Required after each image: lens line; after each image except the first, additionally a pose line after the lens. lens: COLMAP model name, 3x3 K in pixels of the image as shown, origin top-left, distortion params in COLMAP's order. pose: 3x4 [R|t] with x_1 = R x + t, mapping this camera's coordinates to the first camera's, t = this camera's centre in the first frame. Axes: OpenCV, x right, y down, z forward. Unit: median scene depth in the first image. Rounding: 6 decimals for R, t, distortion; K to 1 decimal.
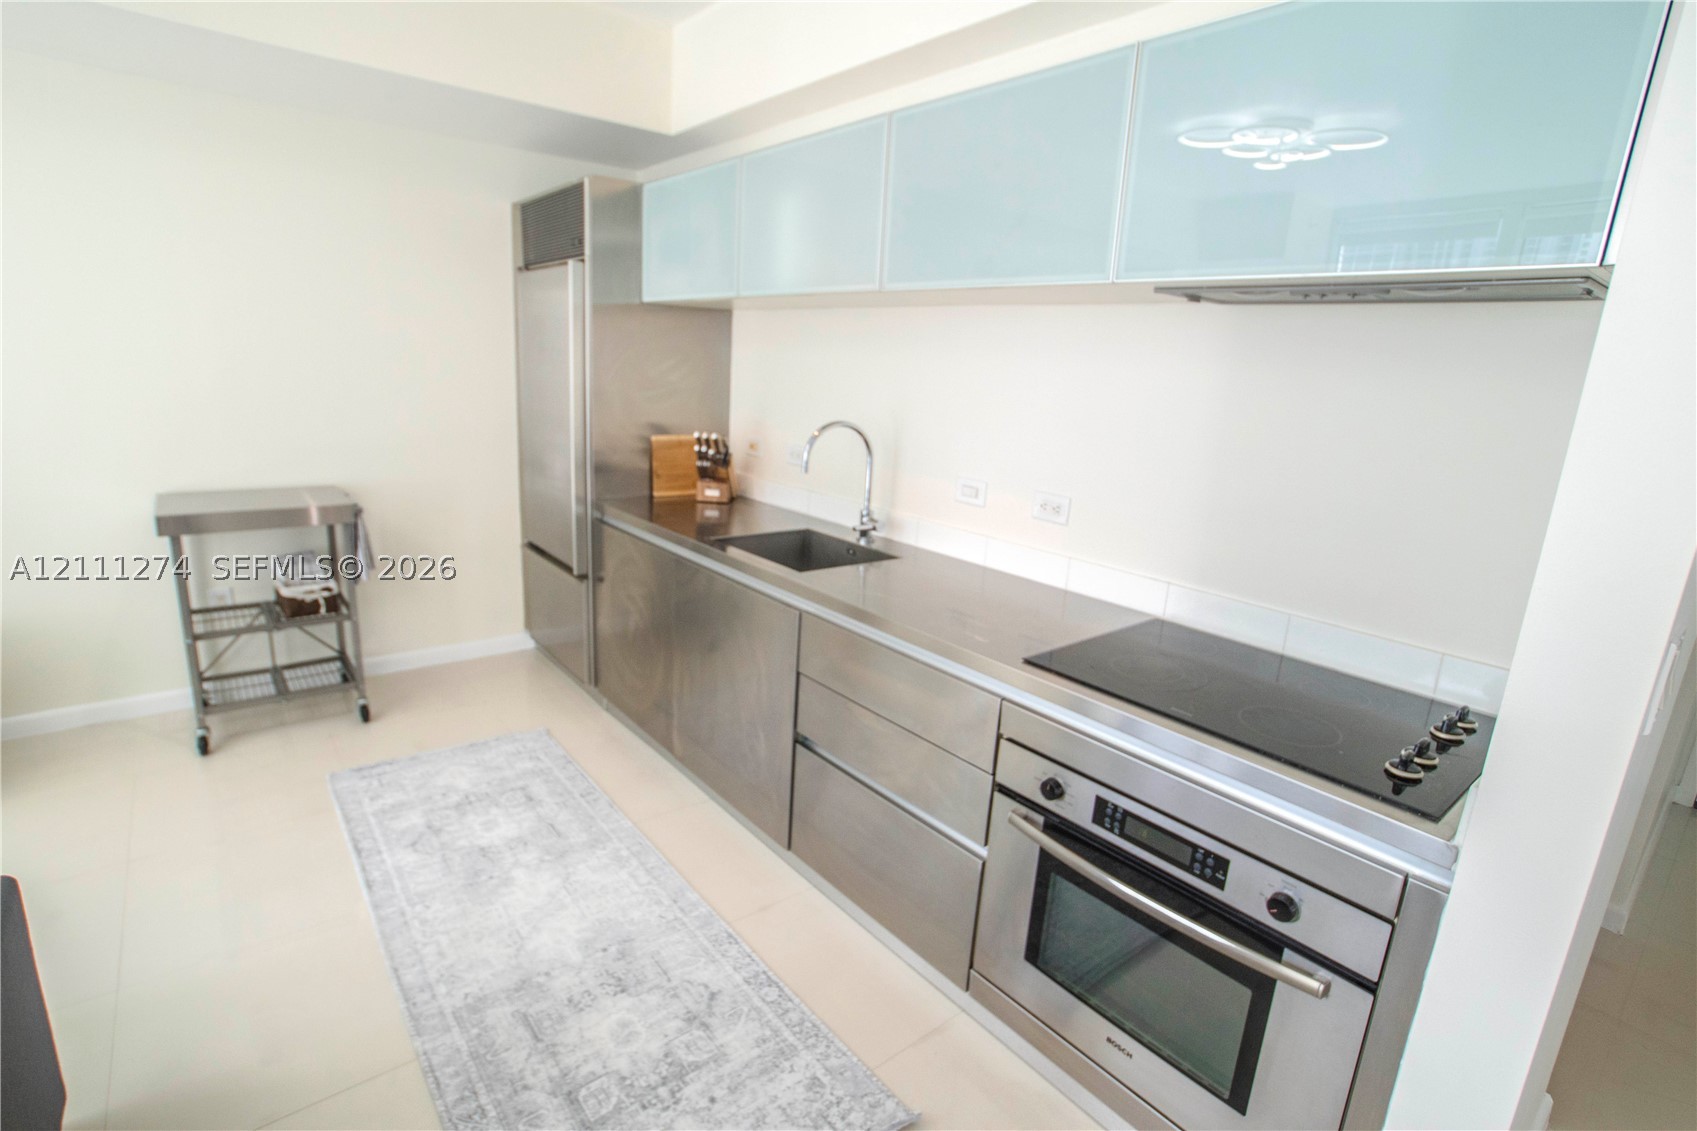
lens RADIAL K [[810.3, 0, 837.2], [0, 810.3, 555.5], [0, 0, 1]] dist [-0.037300, 0.002471]
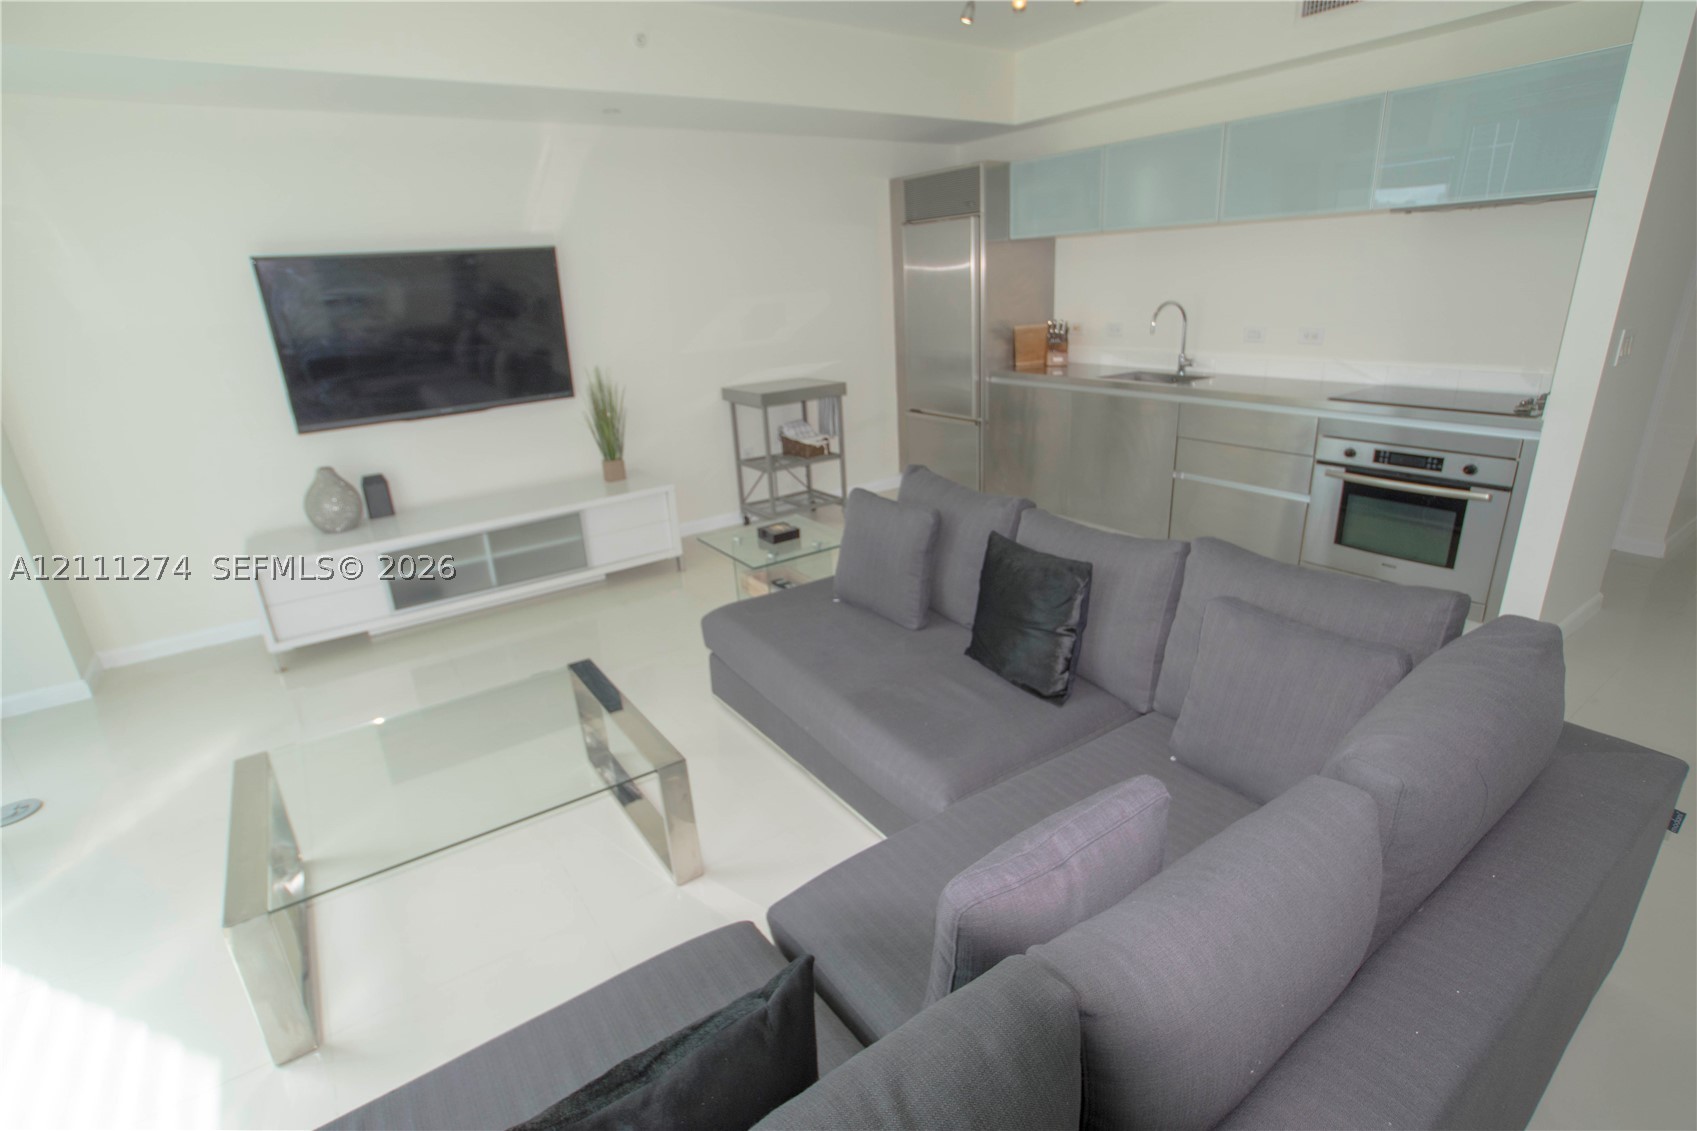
lens RADIAL K [[810.3, 0, 849.6], [0, 810.3, 563.1], [0, 0, 1]] dist [-0.037300, 0.002471]
pose [[0.991983, -0.070641, -0.104786, -0.522803], [0.080894, 0.991986, 0.097055, 0.161880], [0.097090, -0.104753, 0.989748, -0.775394]]
